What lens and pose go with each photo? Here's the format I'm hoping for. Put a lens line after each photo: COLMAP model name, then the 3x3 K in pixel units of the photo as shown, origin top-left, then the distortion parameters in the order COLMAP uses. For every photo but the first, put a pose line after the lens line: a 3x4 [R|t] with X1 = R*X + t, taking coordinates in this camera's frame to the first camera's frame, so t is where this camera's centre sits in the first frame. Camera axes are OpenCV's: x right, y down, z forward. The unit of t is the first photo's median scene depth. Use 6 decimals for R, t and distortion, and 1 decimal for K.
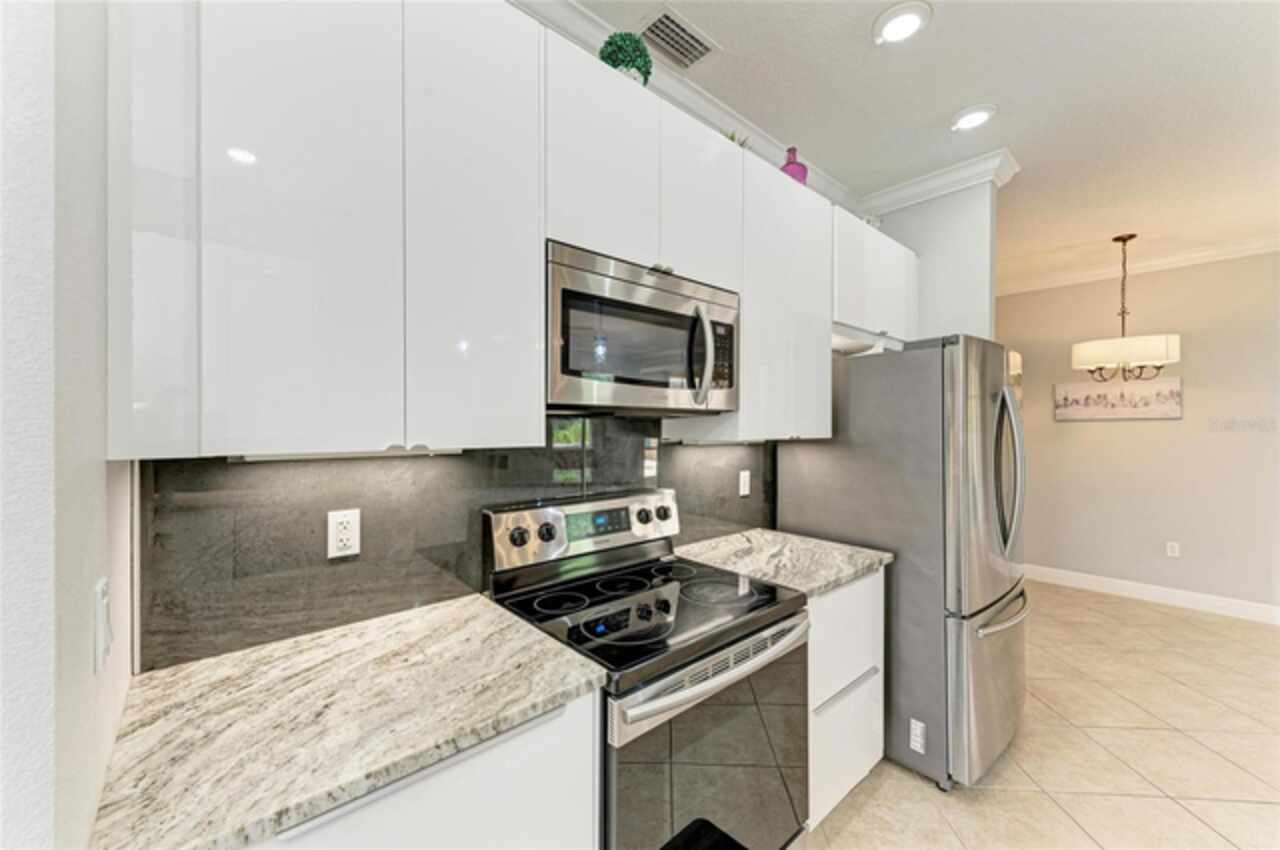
lens RADIAL K [[500.8, 0, 640.6], [0, 500.8, 429.1], [0, 0, 1]] dist [0.014788, -0.000146]
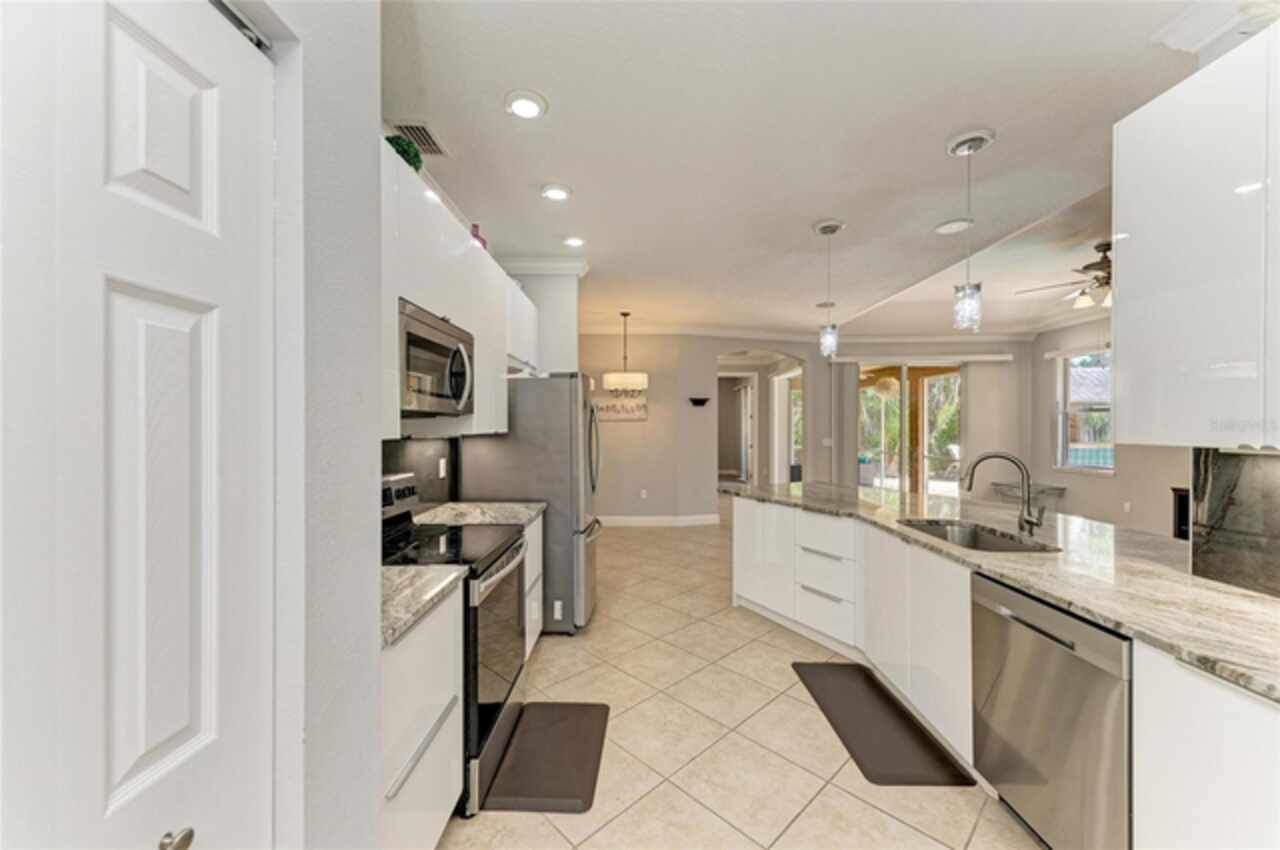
lens RADIAL K [[500.8, 0, 640.6], [0, 500.8, 429.1], [0, 0, 1]] dist [0.014788, -0.000146]
pose [[0.670237, -0.007471, 0.742109, -0.439740], [0.004306, 0.999972, 0.006177, 0.000149], [-0.742134, -0.000945, 0.670250, -0.277133]]
